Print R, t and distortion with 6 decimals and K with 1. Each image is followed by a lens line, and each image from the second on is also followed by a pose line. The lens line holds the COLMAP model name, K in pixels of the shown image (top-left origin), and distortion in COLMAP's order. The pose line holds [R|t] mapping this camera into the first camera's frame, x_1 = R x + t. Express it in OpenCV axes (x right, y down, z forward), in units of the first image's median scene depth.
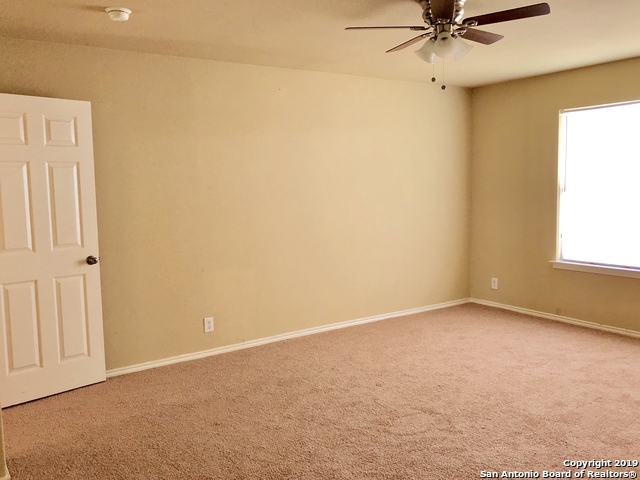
lens RADIAL K [[566.2, 0, 321.5], [0, 566.2, 244.5], [0, 0, 1]] dist [0.016523, -0.004690]
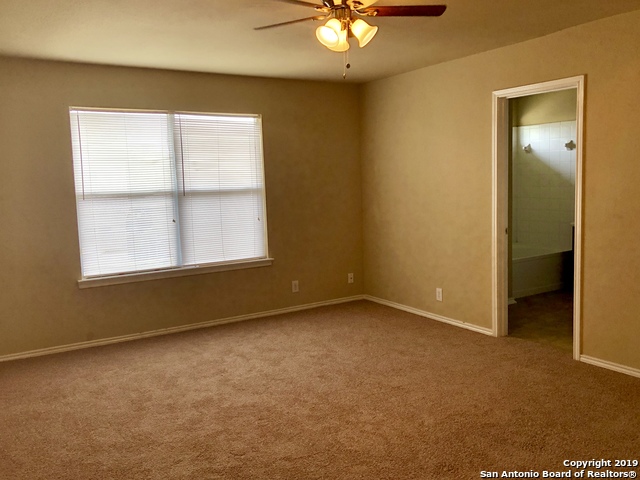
lens RADIAL K [[566.2, 0, 321.1], [0, 566.2, 238.0], [0, 0, 1]] dist [0.016523, -0.004690]
pose [[0.005138, -0.077344, 0.996991, -0.534469], [0.131765, 0.988364, 0.075996, -0.062172], [-0.991268, 0.130978, 0.015269, 0.741023]]
